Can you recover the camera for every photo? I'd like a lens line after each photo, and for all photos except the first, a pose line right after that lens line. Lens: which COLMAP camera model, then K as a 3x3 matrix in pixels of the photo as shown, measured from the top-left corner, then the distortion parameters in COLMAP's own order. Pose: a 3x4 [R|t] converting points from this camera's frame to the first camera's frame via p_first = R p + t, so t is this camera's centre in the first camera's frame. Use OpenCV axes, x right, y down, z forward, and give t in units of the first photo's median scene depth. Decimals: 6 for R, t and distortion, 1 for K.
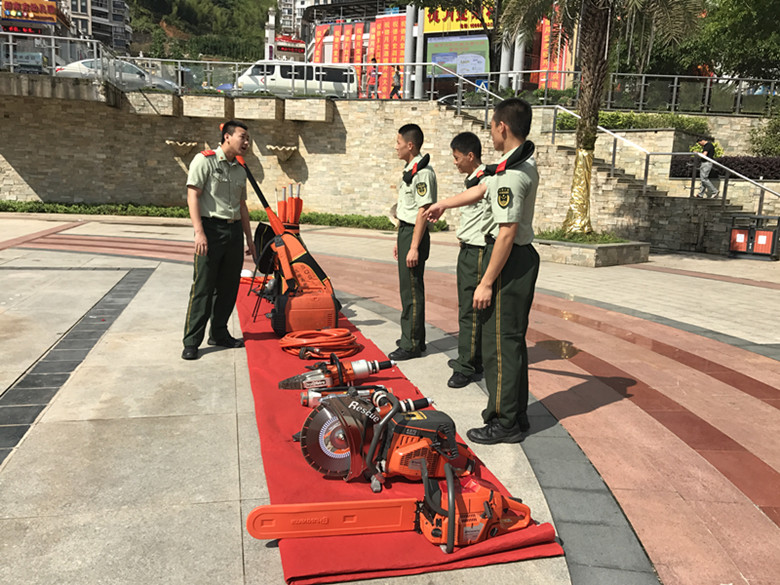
lens RADIAL K [[630.4, 0, 390.4], [0, 630.4, 293.0], [0, 0, 1]] dist [0.012039, -0.012679]
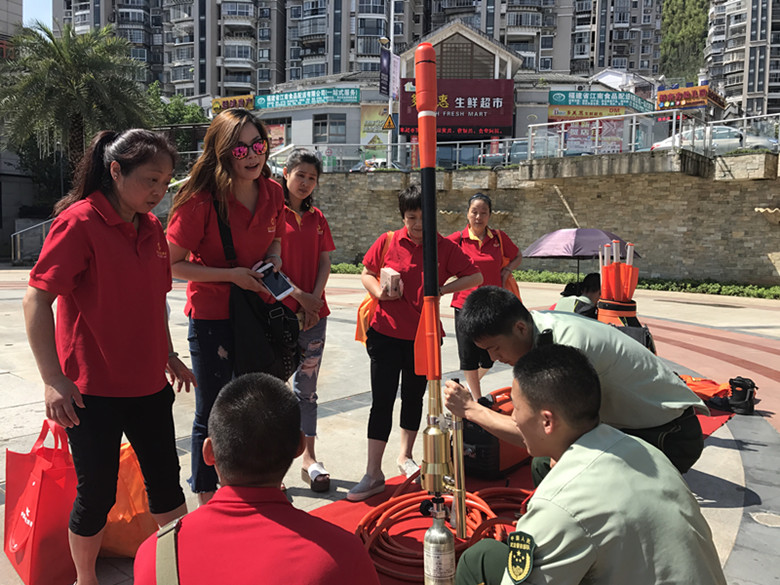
lens RADIAL K [[630.4, 0, 389.8], [0, 630.4, 292.9], [0, 0, 1]] dist [0.012039, -0.012679]
pose [[0.578869, 0.037063, -0.814578, 0.057942], [-0.135255, 0.989493, -0.051095, -0.017062], [0.804125, 0.139753, 0.577800, 0.124117]]
